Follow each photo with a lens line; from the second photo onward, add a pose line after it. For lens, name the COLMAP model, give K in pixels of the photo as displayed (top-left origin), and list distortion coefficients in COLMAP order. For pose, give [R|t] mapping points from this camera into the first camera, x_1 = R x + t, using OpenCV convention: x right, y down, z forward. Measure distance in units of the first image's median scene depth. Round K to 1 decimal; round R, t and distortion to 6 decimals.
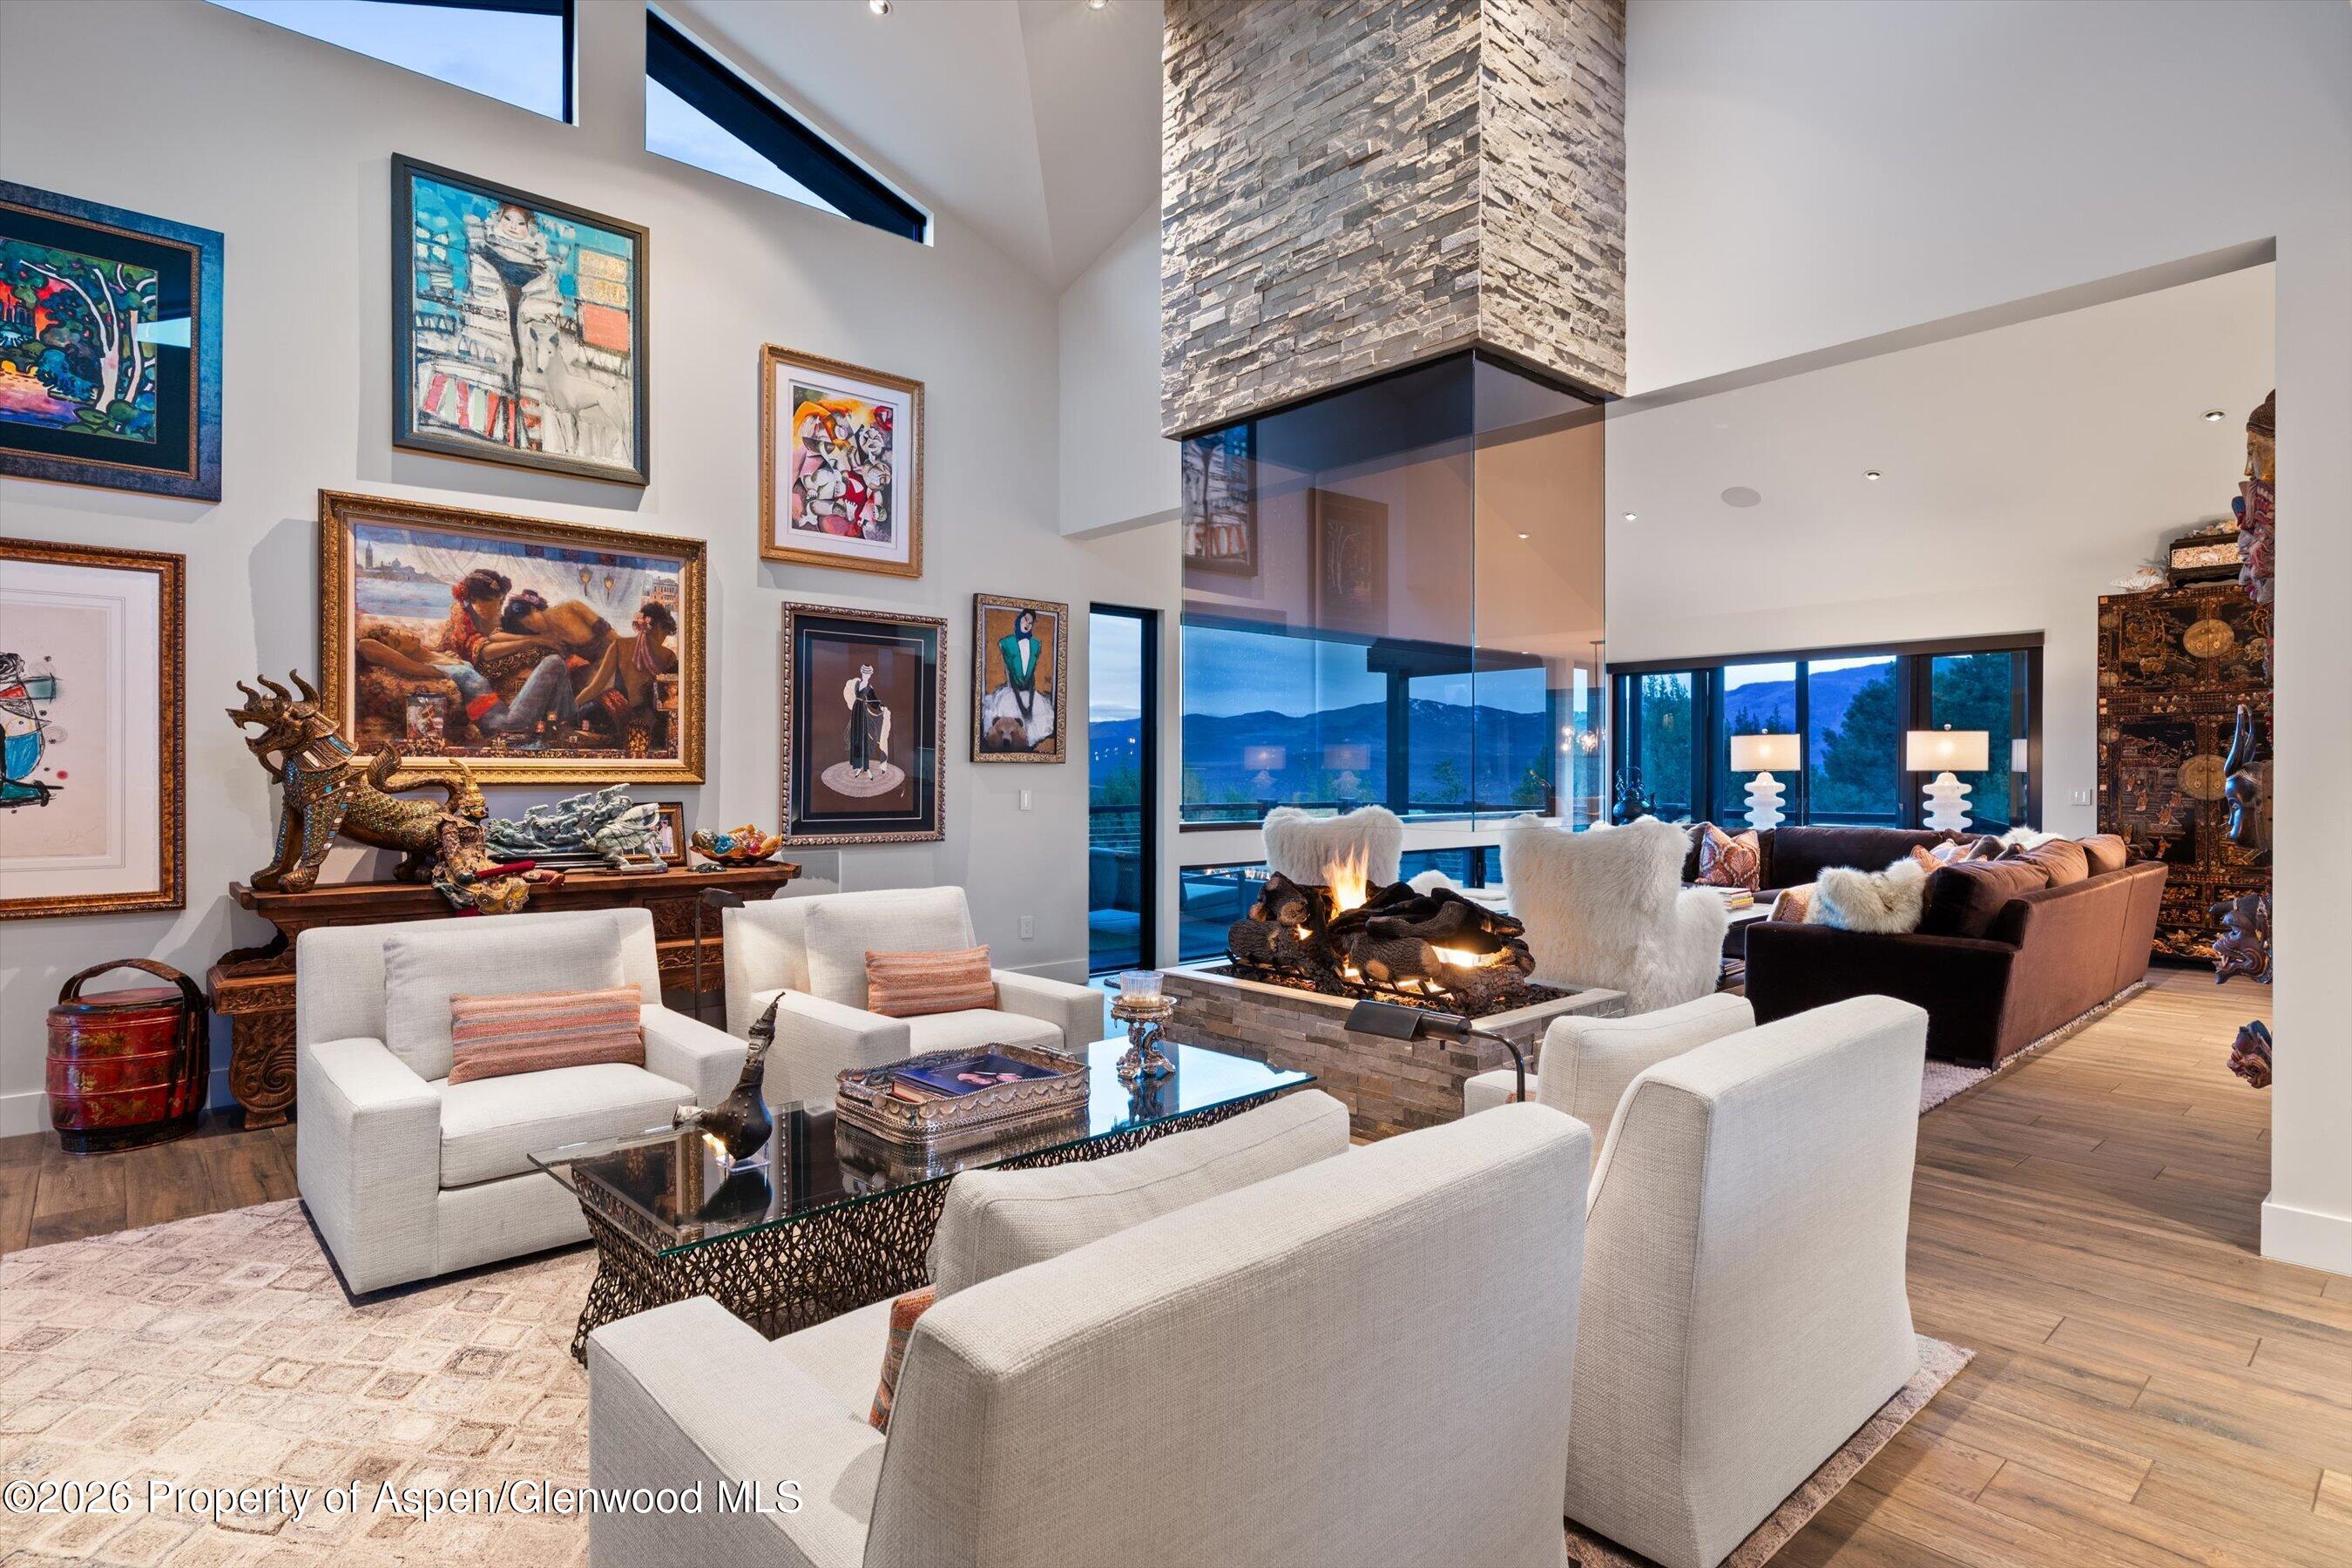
lens RADIAL K [[1198.6, 0, 1176.0], [0, 1198.6, 784.0], [0, 0, 1]] dist [-0.004419, -0.000345]
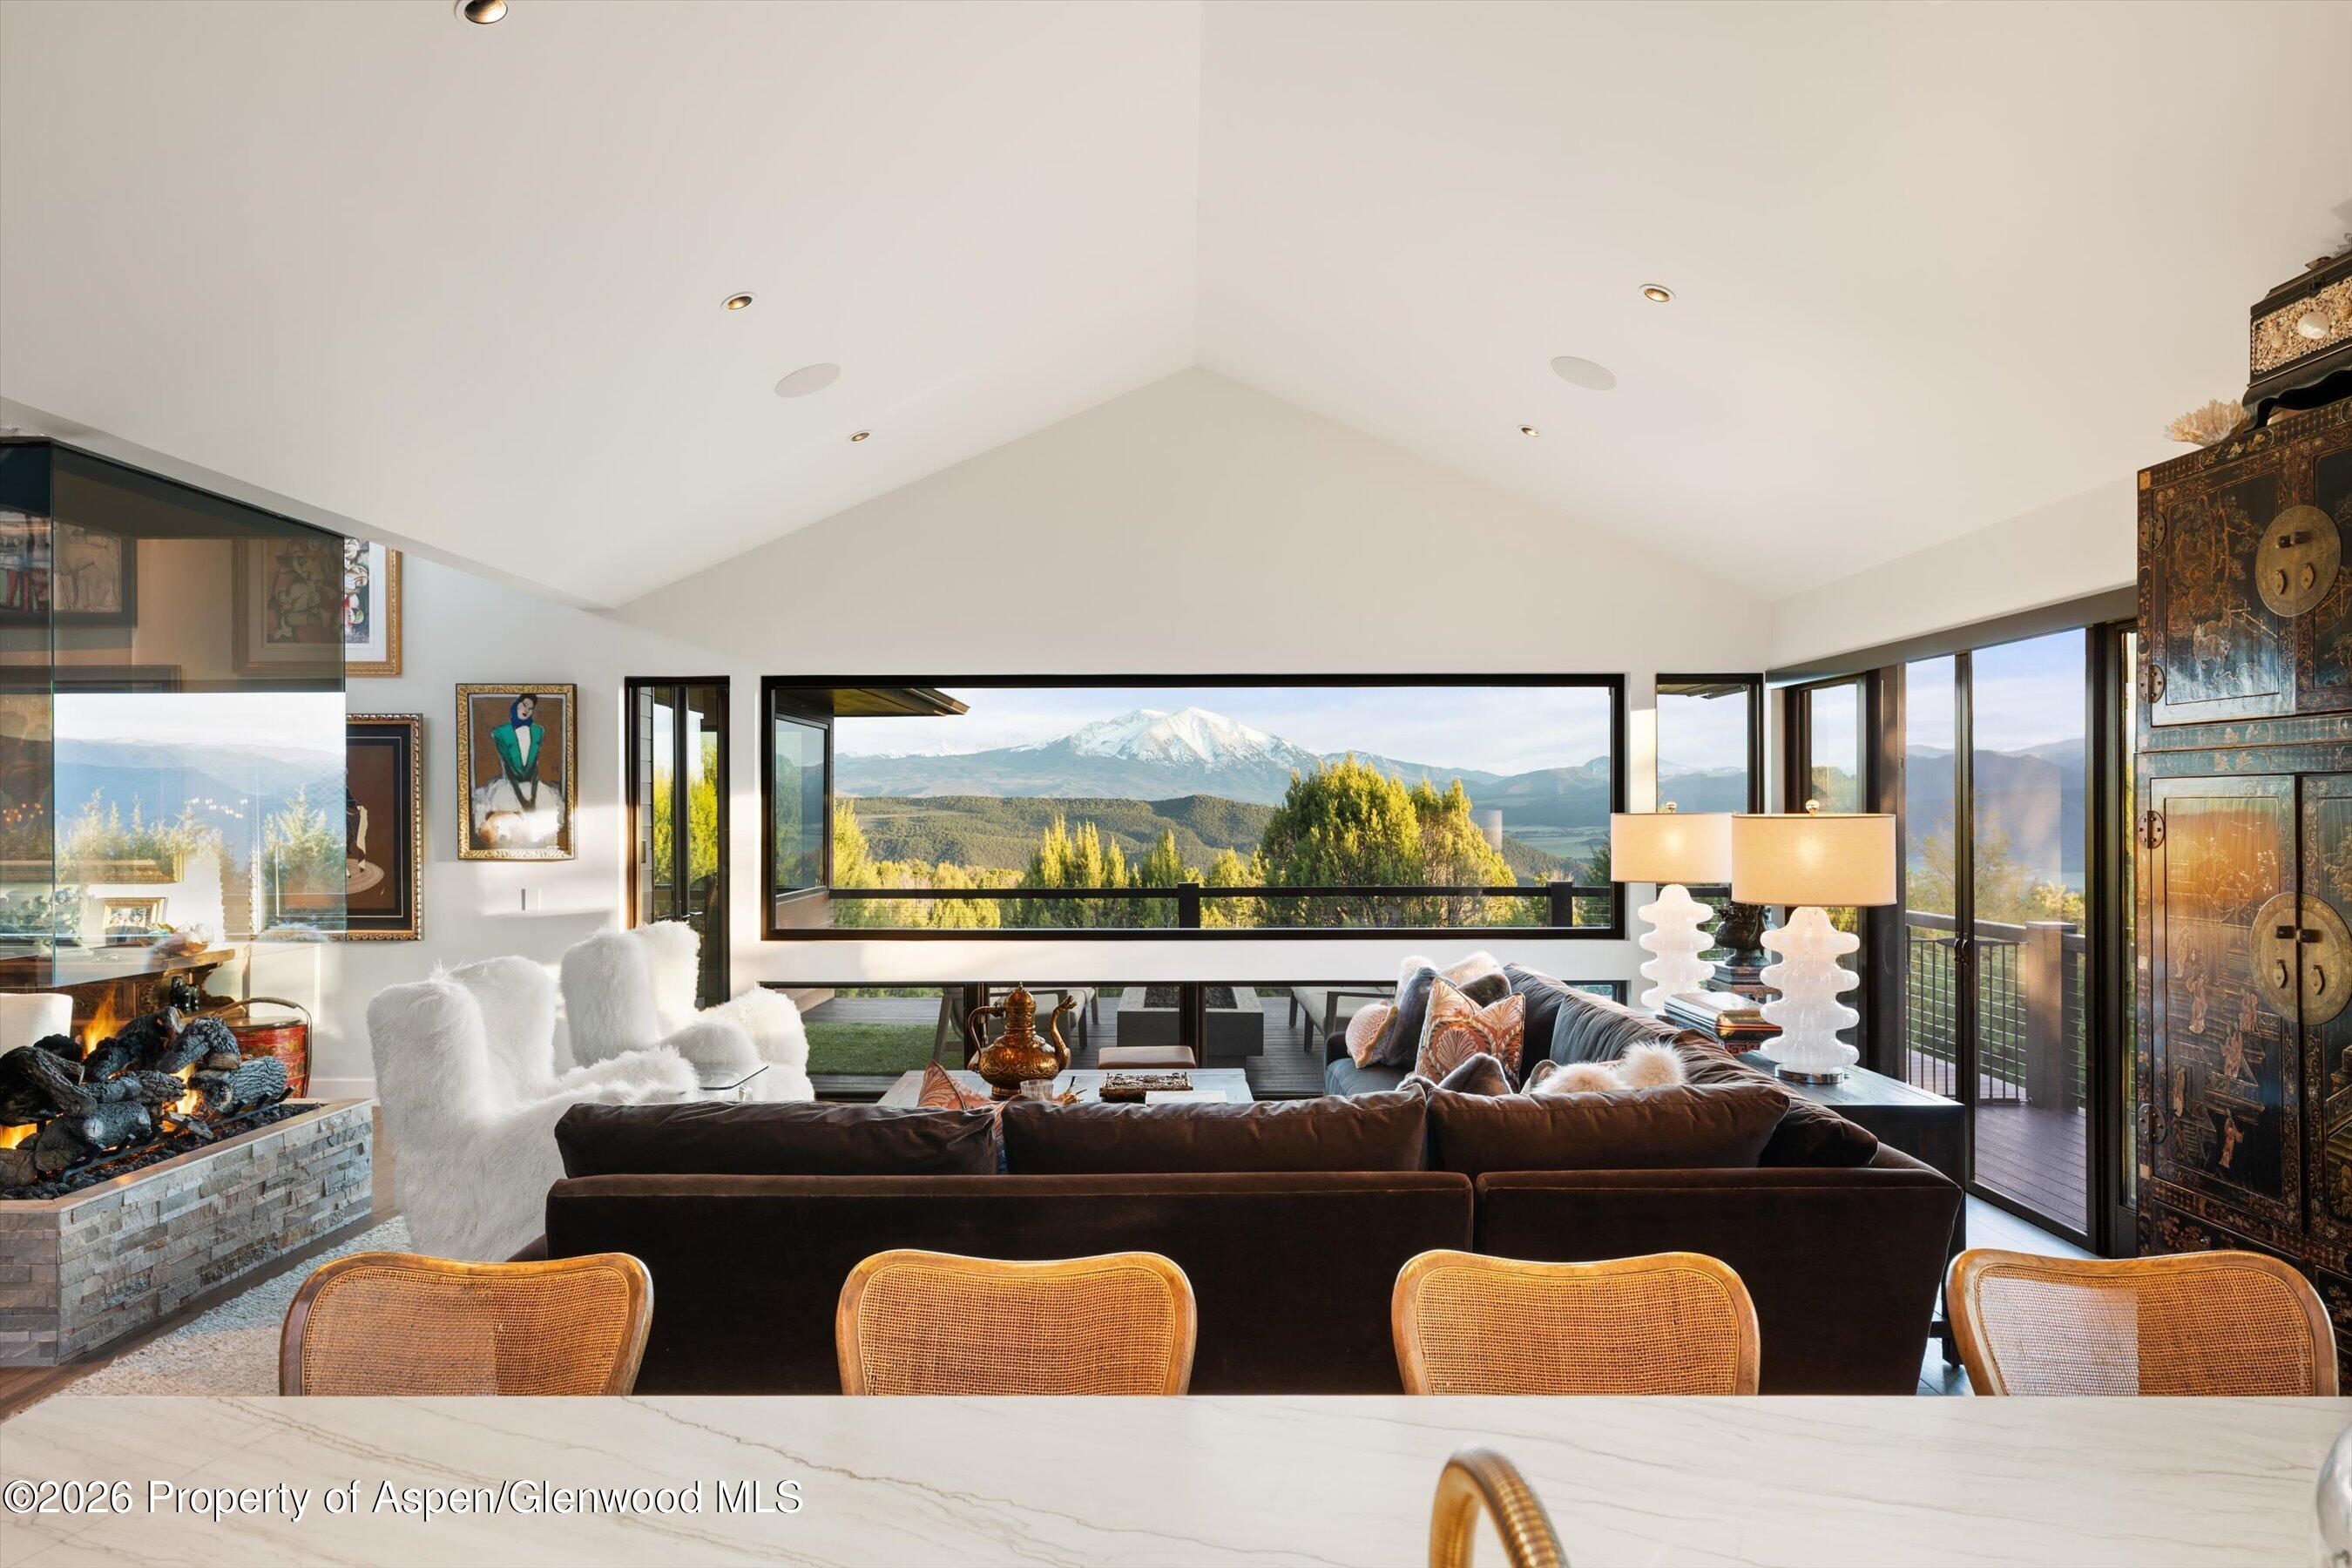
lens RADIAL K [[1424.3, 0, 1176.4], [0, 1424.3, 801.5], [0, 0, 1]] dist [0.006399, -0.003407]
pose [[0.743372, -0.007425, -0.668837, 1.231329], [-0.002082, 0.999908, -0.013415, -0.061041], [0.668875, 0.011365, 0.743288, 0.647543]]
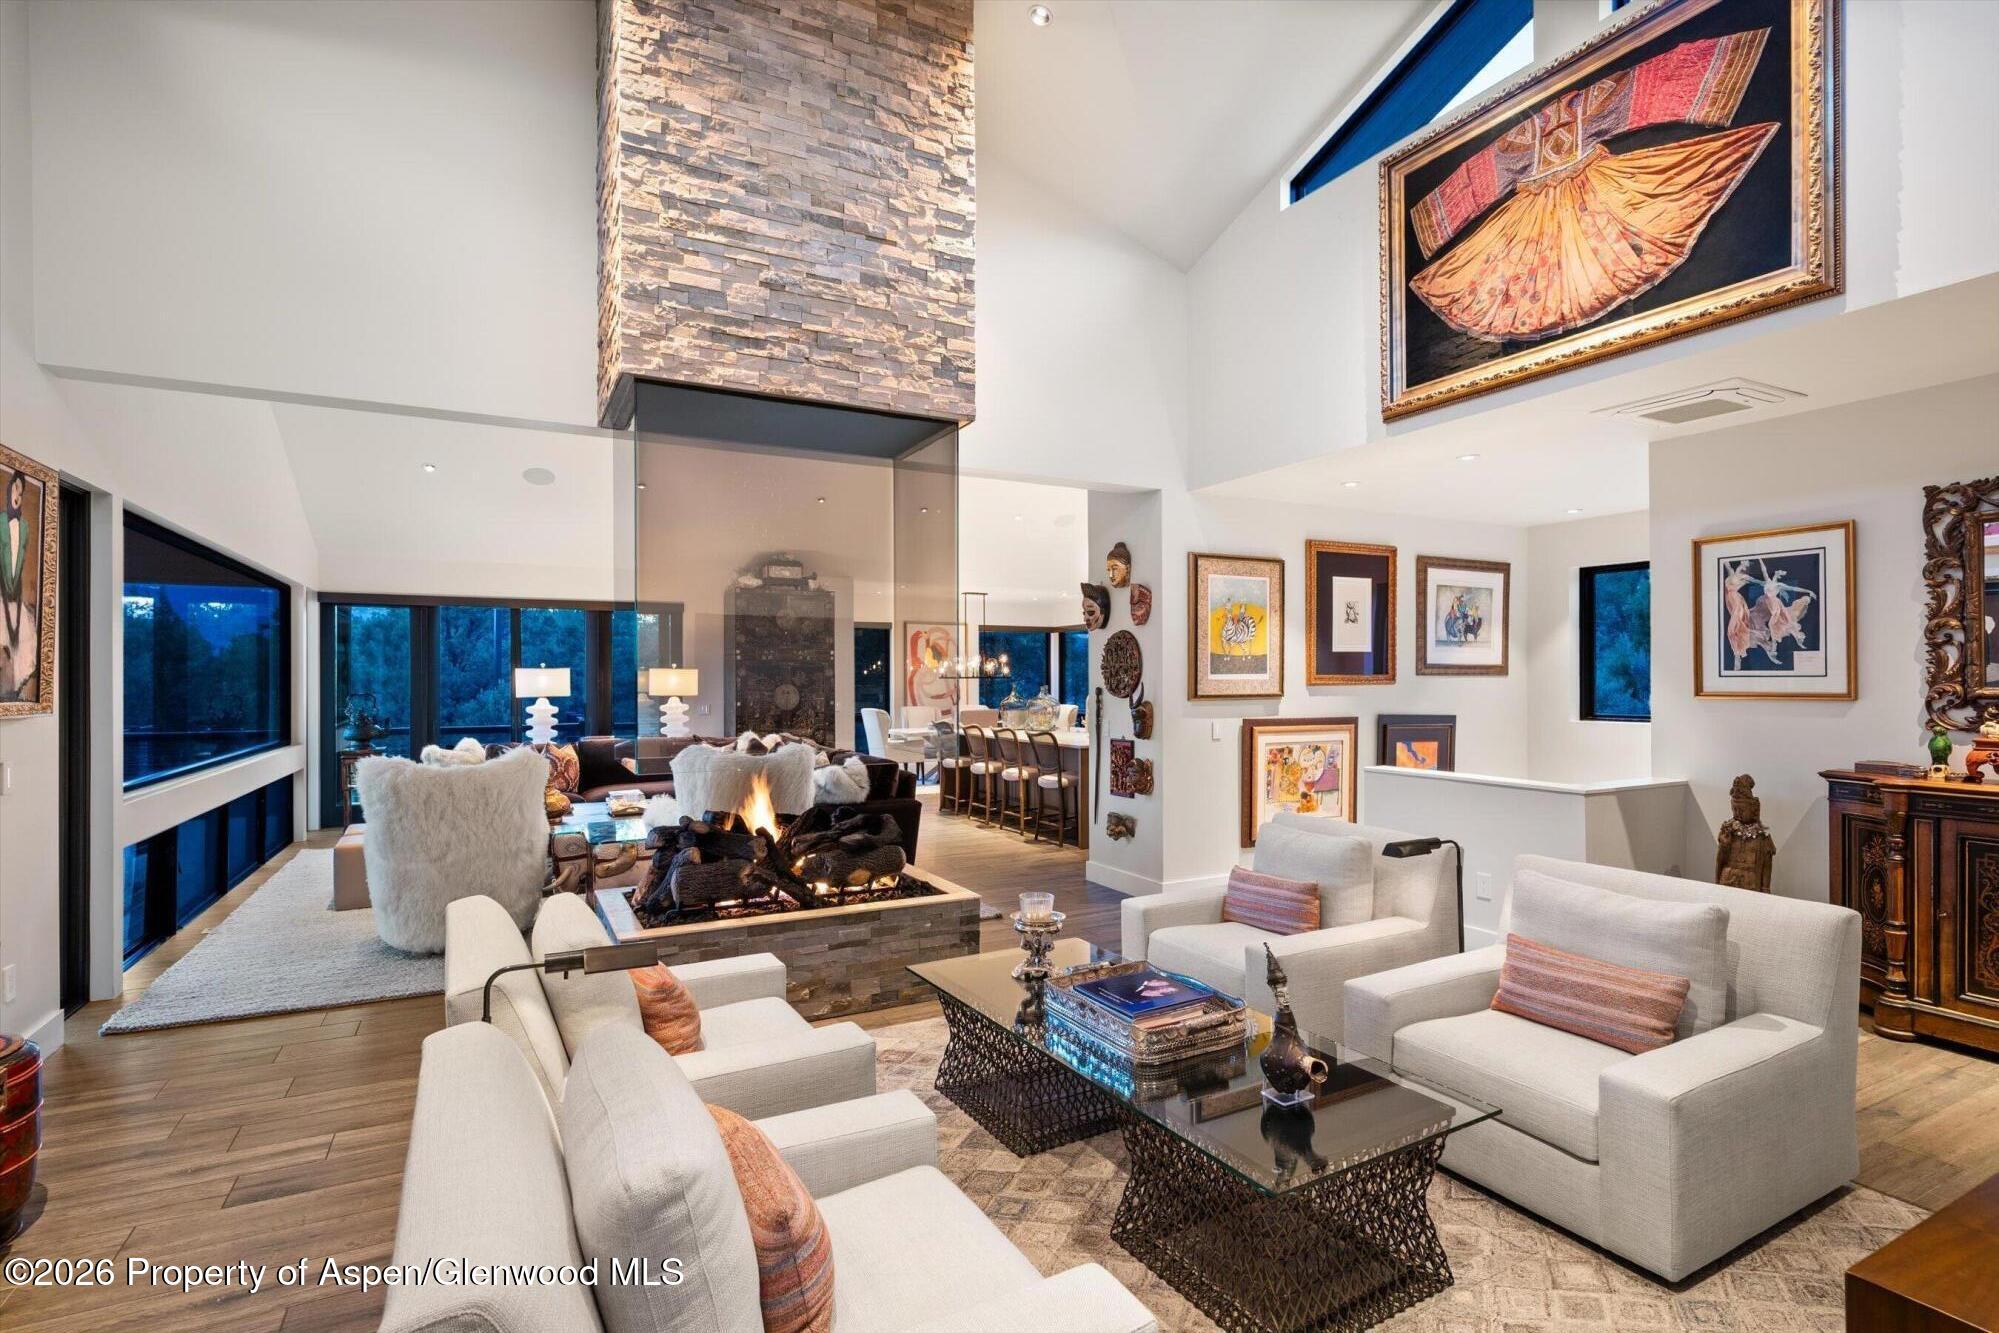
lens RADIAL K [[959.8, 0, 1003.6], [0, 959.8, 681.1], [0, 0, 1]] dist [-0.001339, 0.000049]
pose [[0.239519, -0.004612, 0.970881, -0.607828], [0.010557, 0.999942, 0.002146, -0.040160], [-0.970834, 0.009735, 0.239554, 0.478454]]
